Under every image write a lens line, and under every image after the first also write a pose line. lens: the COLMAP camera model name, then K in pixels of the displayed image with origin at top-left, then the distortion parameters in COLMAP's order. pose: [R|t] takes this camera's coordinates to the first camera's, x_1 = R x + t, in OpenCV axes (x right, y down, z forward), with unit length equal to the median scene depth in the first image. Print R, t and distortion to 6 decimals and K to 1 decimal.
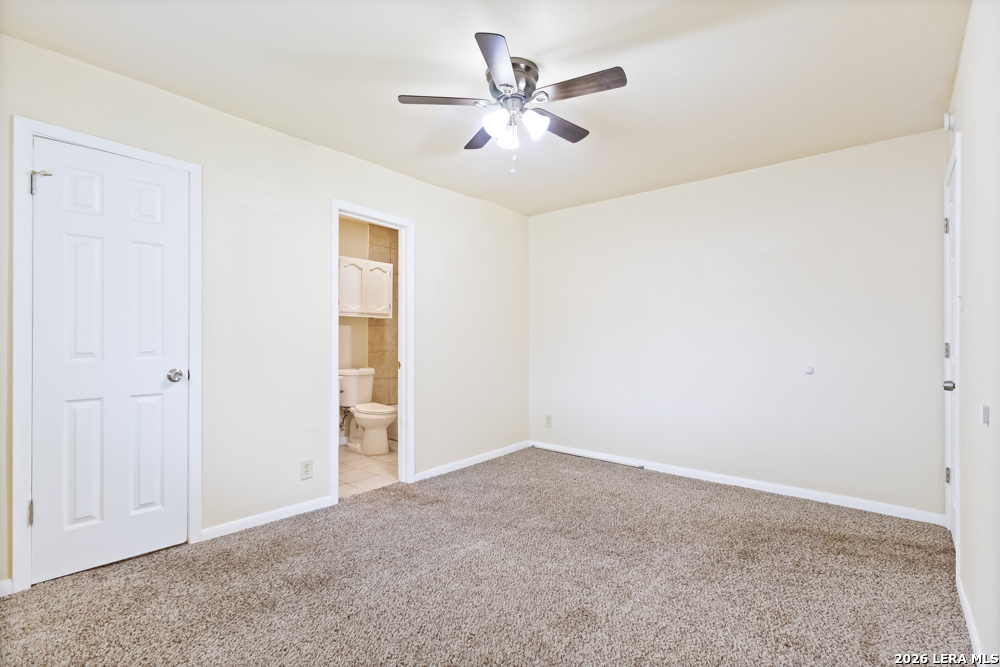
lens RADIAL K [[461.7, 0, 499.6], [0, 461.7, 333.8], [0, 0, 1]] dist [0.002613, -0.001269]
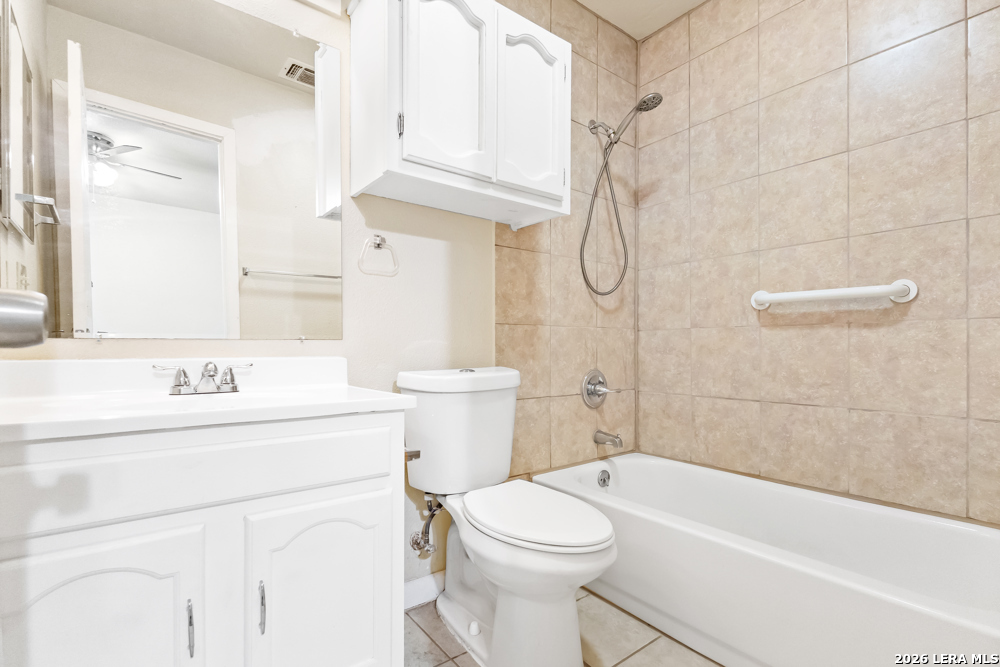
lens RADIAL K [[461.7, 0, 500.1], [0, 461.7, 340.8], [0, 0, 1]] dist [0.002613, -0.001269]
pose [[0.977843, -0.005529, -0.209268, -0.216792], [0.006007, 0.999981, 0.001649, 0.054804], [0.209255, -0.002870, 0.977857, 0.685835]]
